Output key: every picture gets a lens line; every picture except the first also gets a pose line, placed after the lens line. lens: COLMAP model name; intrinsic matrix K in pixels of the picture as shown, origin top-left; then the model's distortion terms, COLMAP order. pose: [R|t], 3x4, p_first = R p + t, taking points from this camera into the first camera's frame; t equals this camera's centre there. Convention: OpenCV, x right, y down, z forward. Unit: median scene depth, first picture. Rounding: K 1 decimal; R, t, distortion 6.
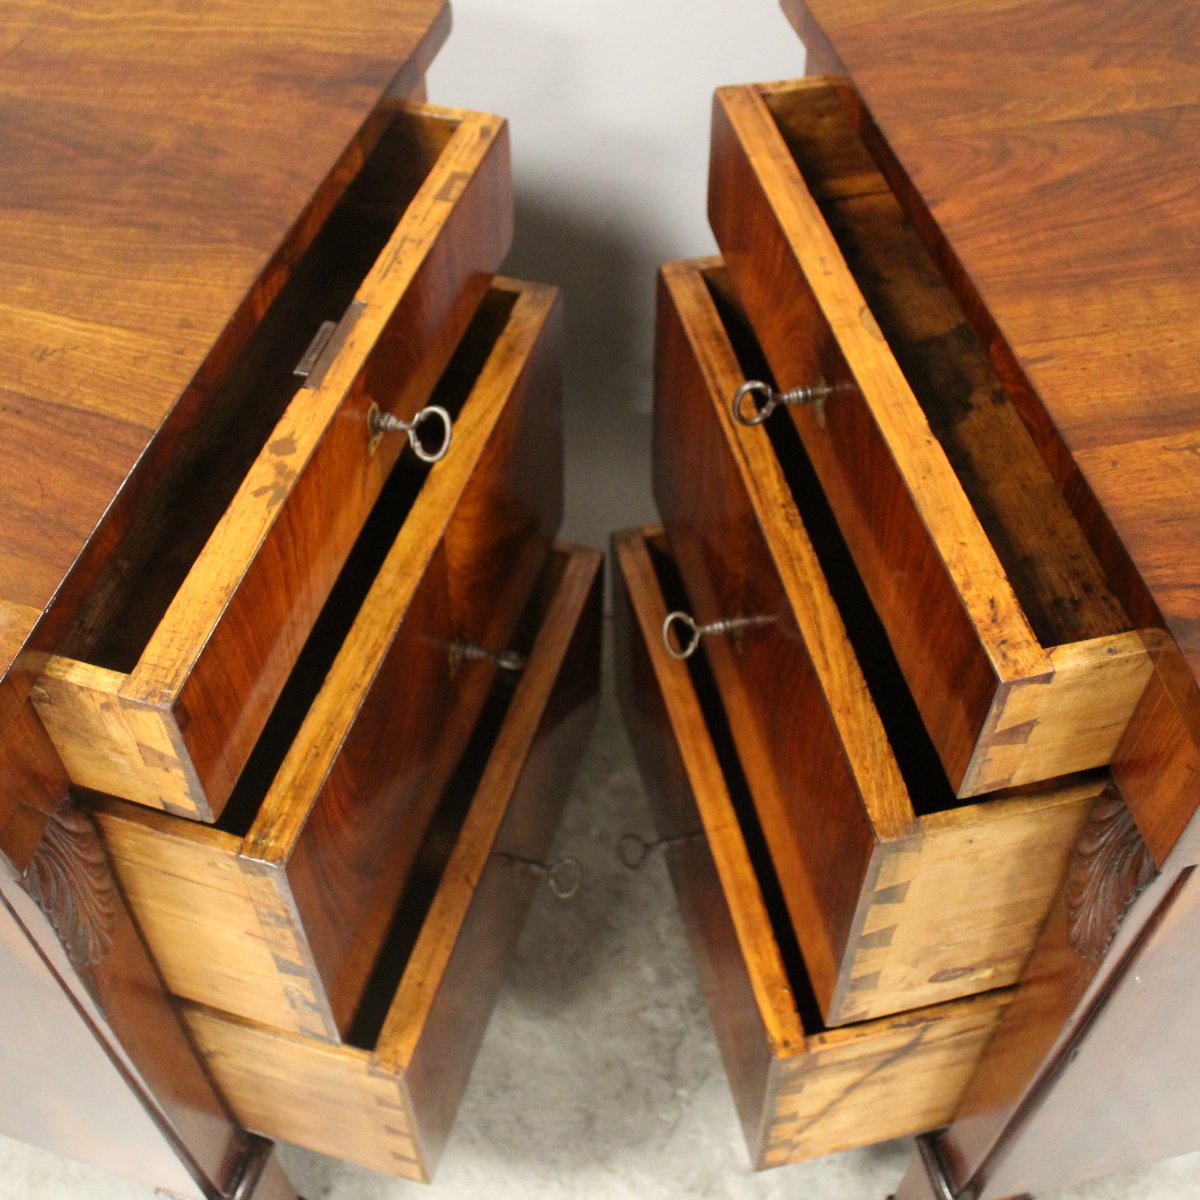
lens RADIAL K [[1545.6, 0, 600.0], [0, 1545.6, 600.0], [0, 0, 1]] dist [-0.126630, 0.105002]
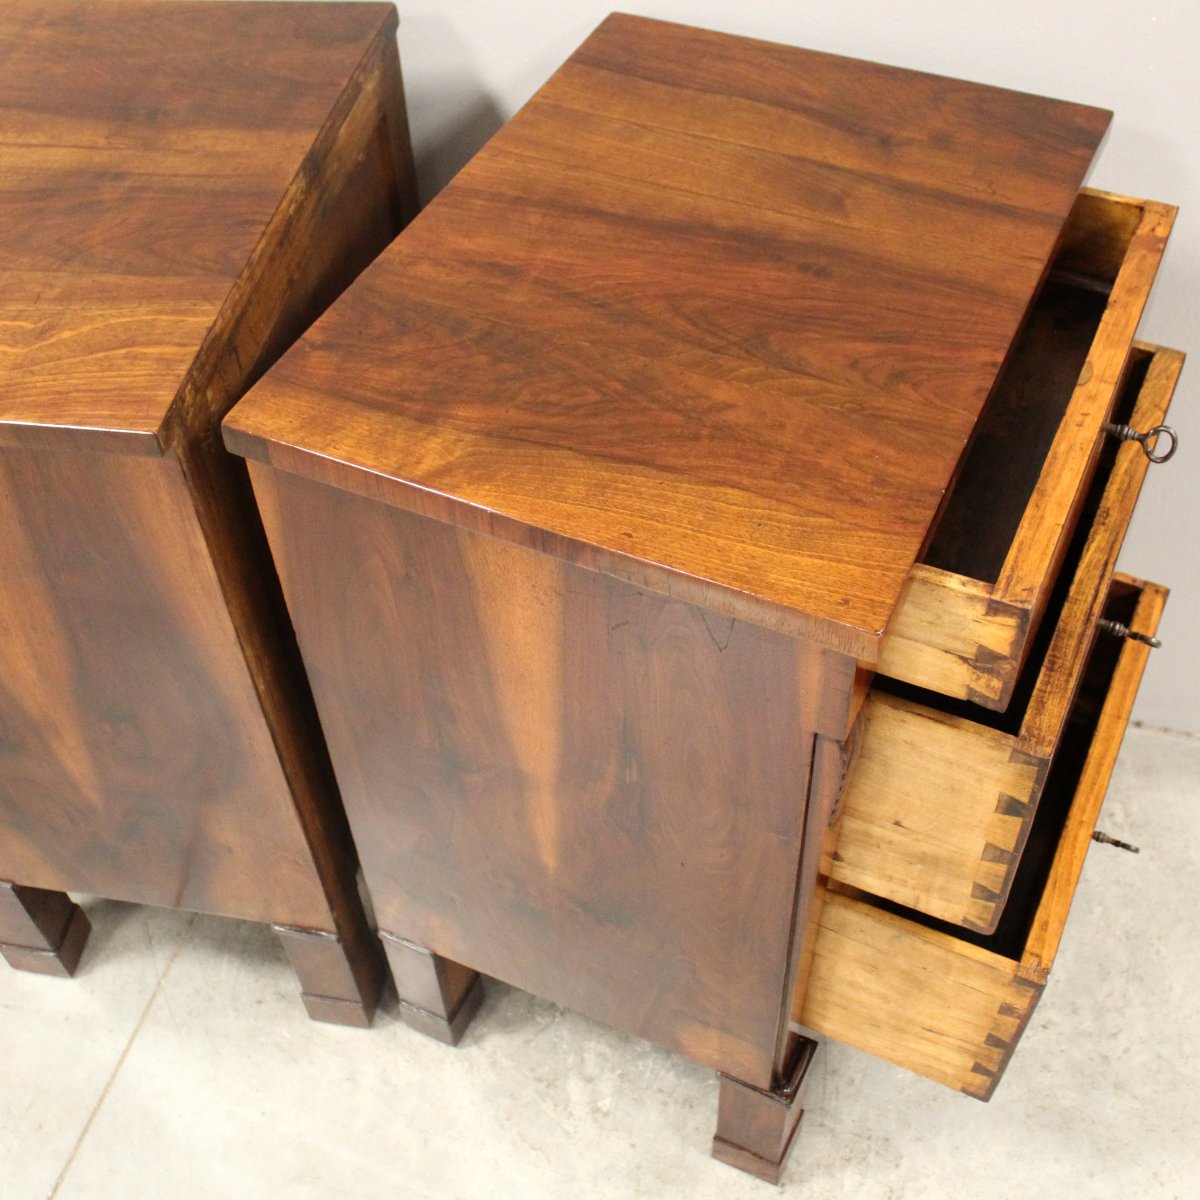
lens RADIAL K [[1545.6, 0, 600.0], [0, 1545.6, 600.0], [0, 0, 1]] dist [-0.126630, 0.105002]
pose [[-0.784355, -0.421702, 0.454922, -0.166830], [0.521374, -0.050828, 0.851813, -1.485635], [-0.336089, 0.905309, 0.259731, 0.975888]]
